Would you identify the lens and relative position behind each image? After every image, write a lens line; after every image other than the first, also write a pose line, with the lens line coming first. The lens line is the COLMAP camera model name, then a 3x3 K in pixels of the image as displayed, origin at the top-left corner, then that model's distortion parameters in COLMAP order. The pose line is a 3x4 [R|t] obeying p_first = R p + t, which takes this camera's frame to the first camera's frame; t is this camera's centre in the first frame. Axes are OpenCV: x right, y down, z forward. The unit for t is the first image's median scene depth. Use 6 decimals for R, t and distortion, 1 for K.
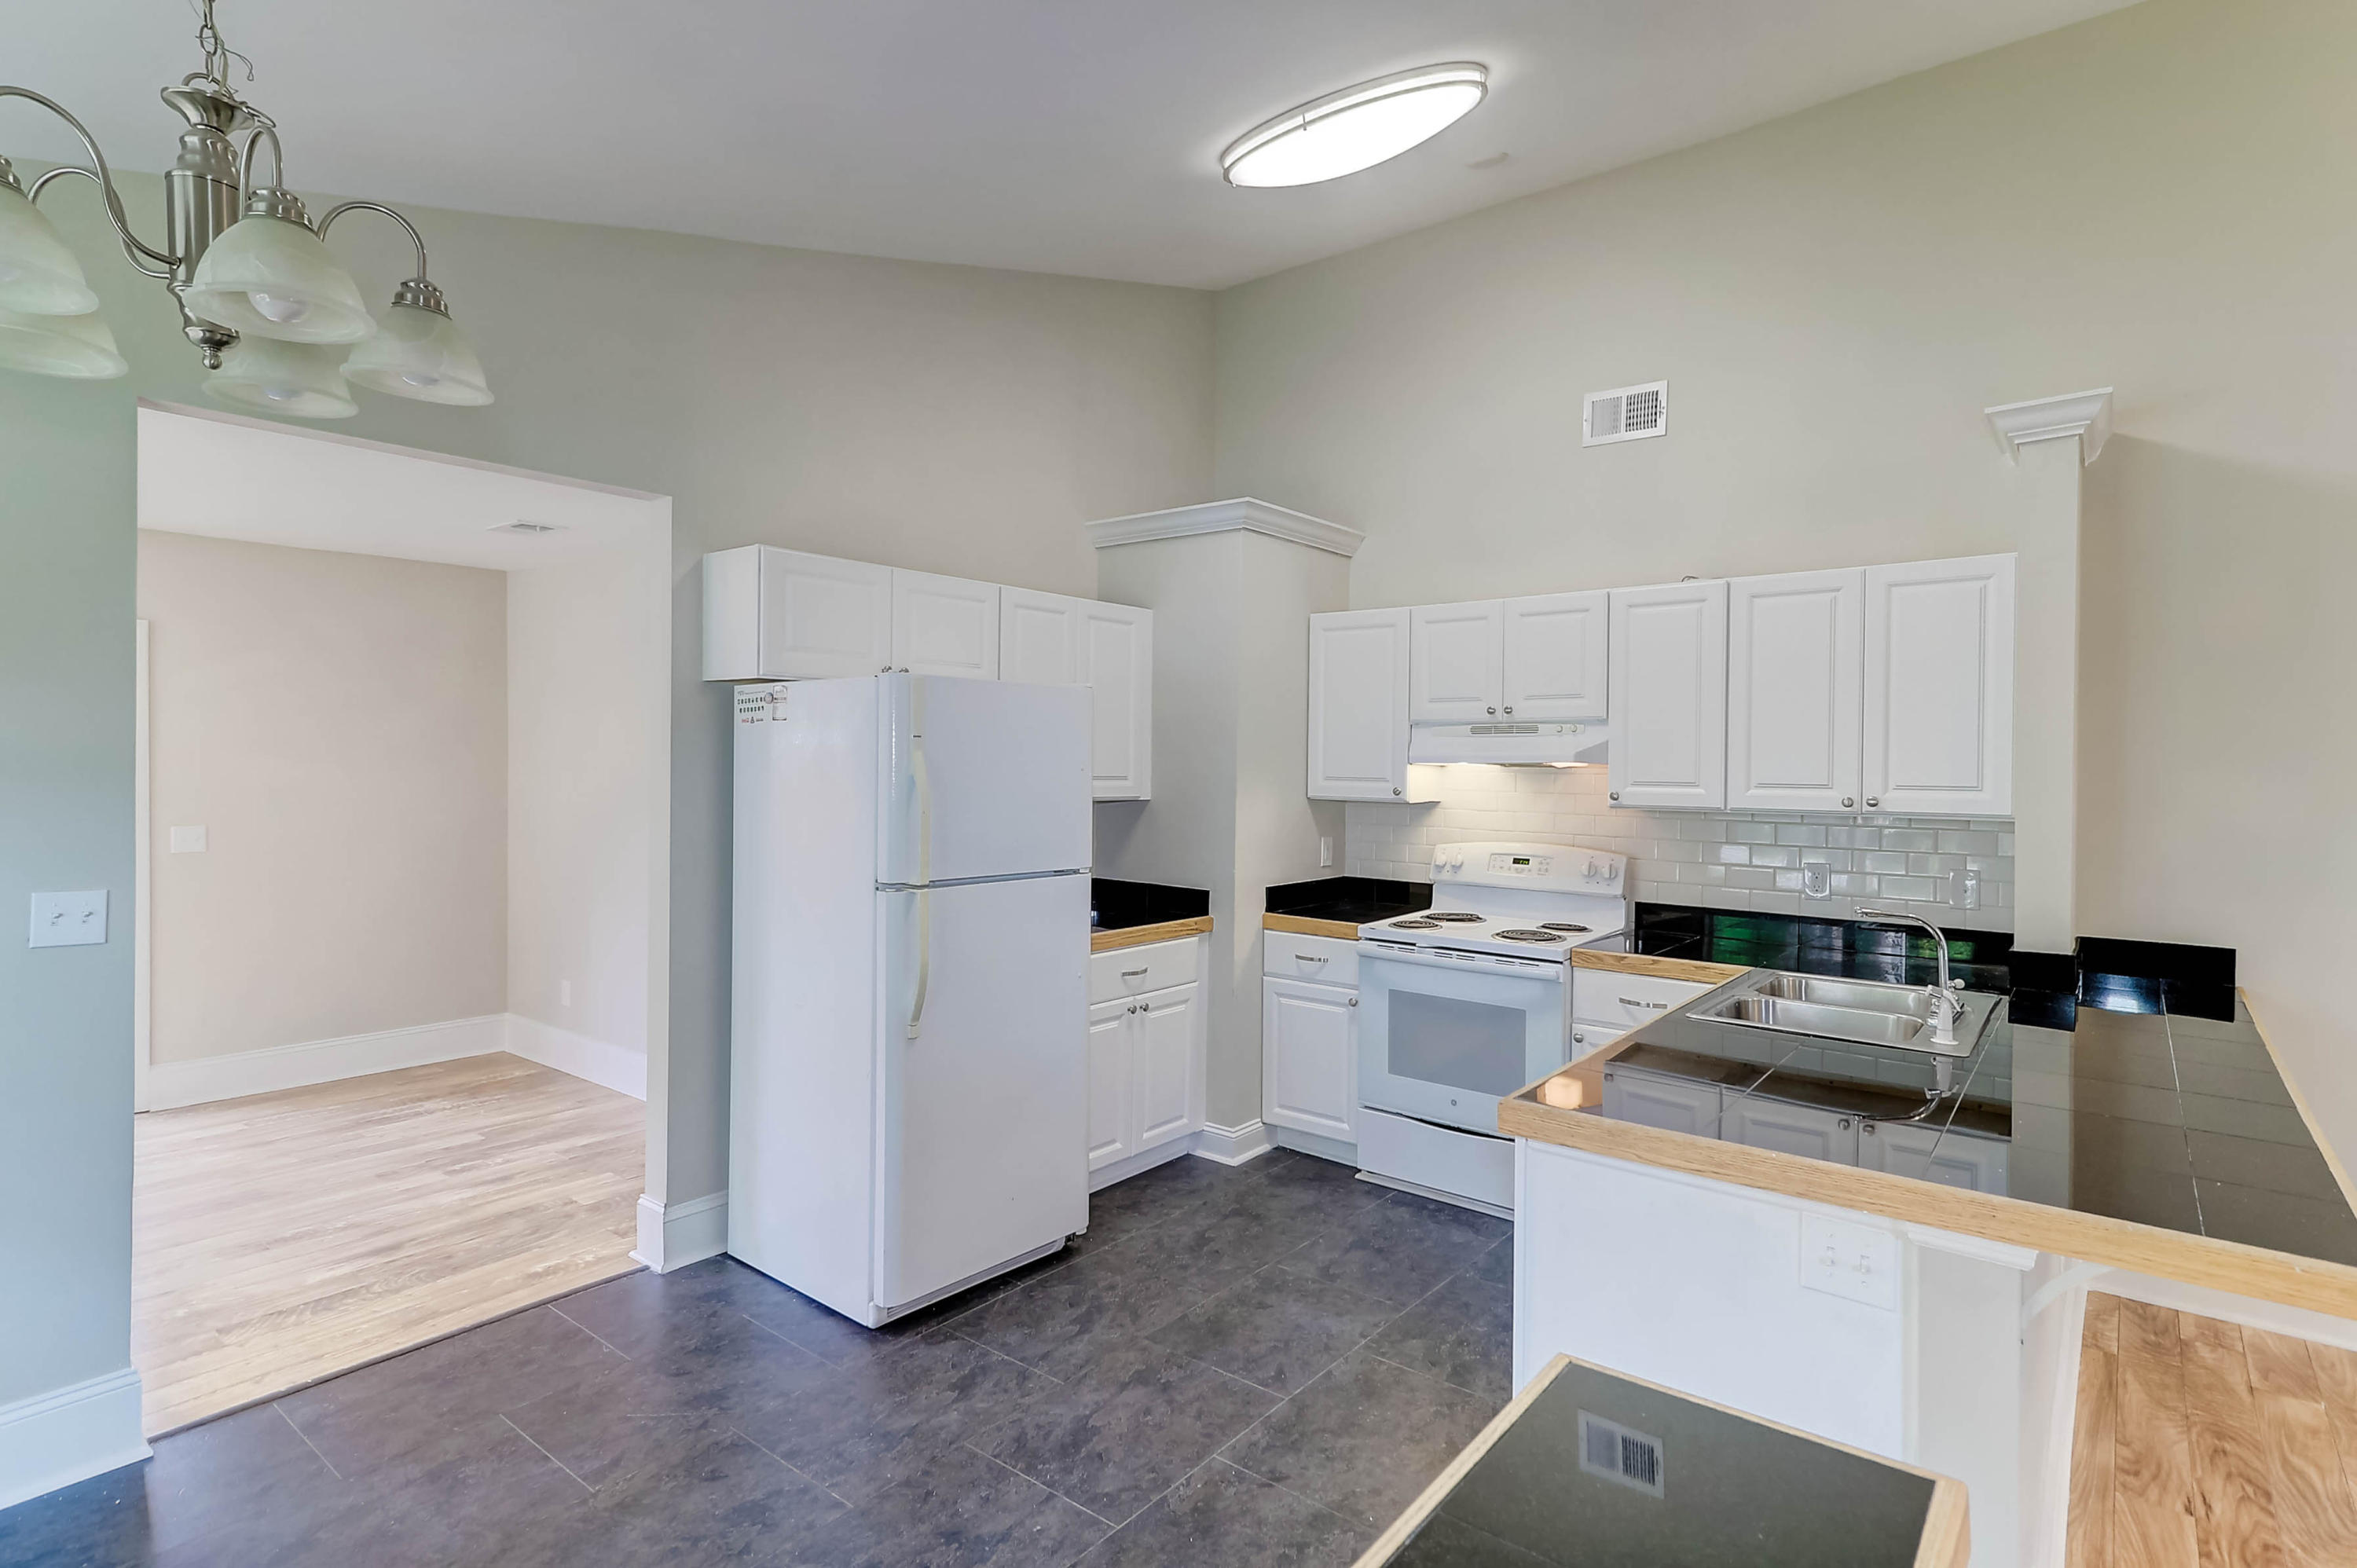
lens RADIAL K [[1178.0, 0, 1167.2], [0, 1178.0, 770.1], [0, 0, 1]] dist [0.017950, -0.000713]
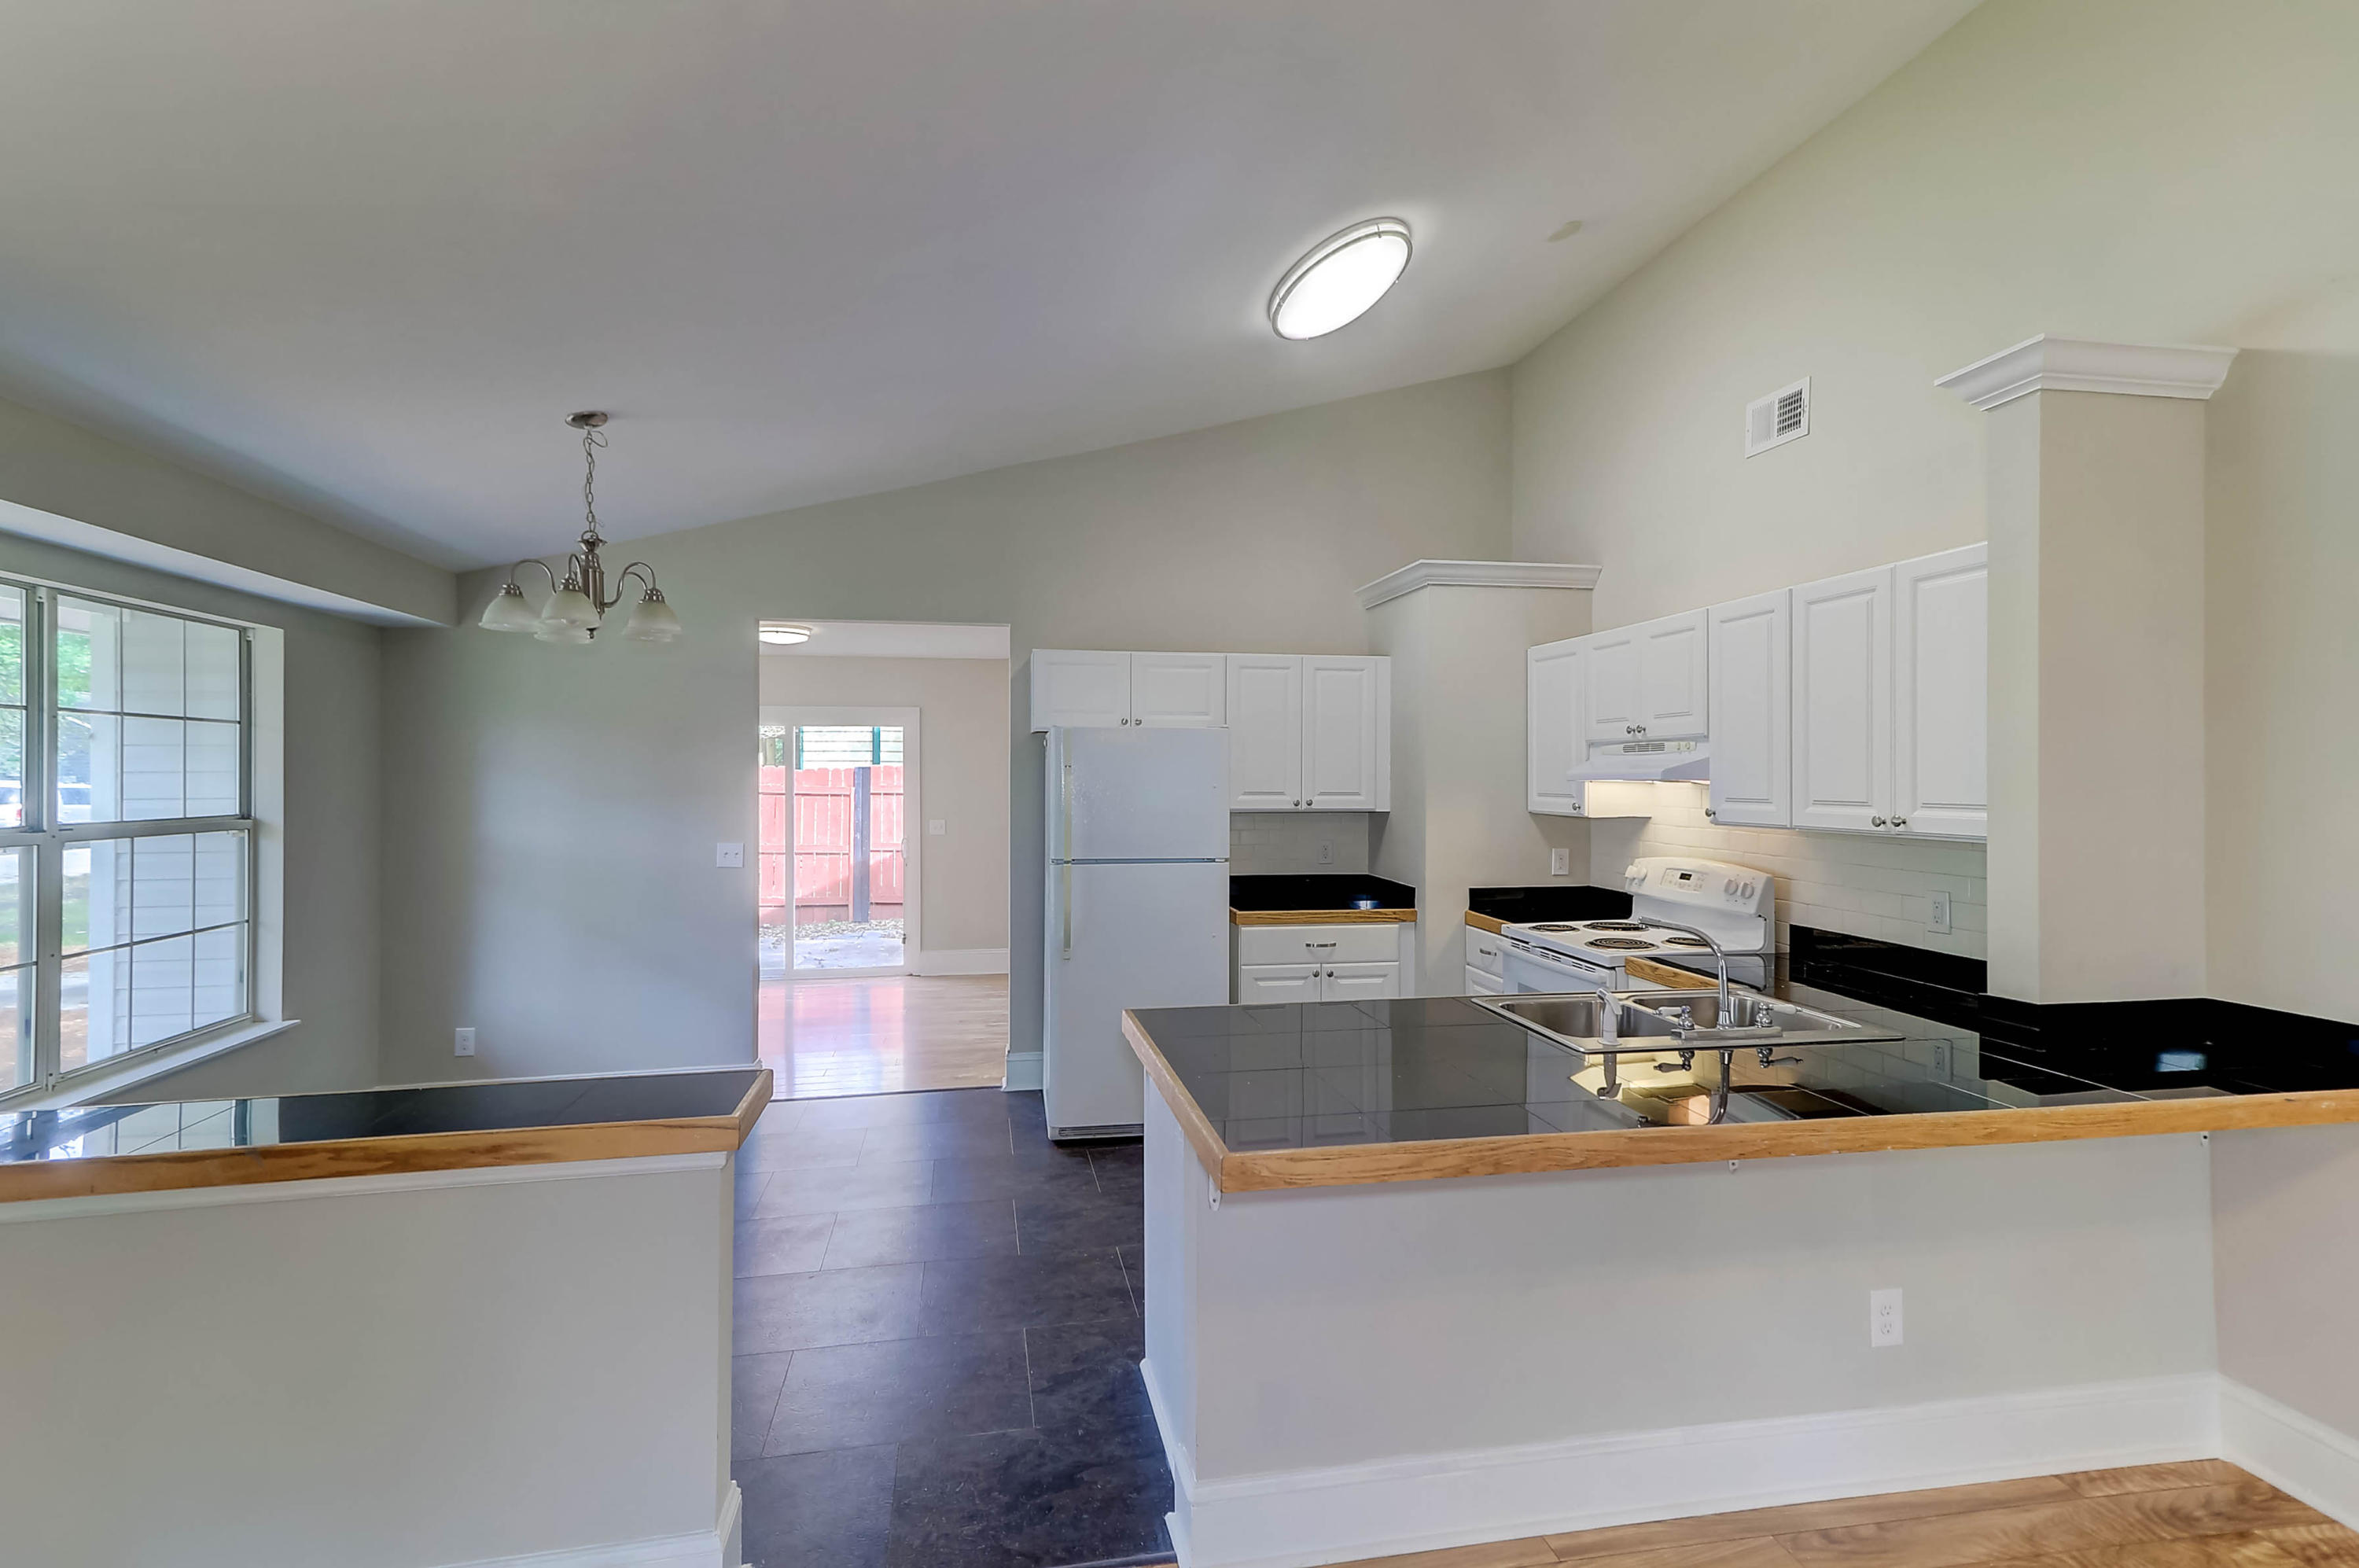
lens RADIAL K [[1067.7, 0, 1163.4], [0, 1067.7, 773.0], [0, 0, 1]] dist [0.023169, -0.000246]
pose [[0.754966, -0.011019, -0.655671, 0.631126], [0.002199, 0.999896, -0.014272, 0.000528], [0.655760, 0.009333, 0.754912, 0.008522]]
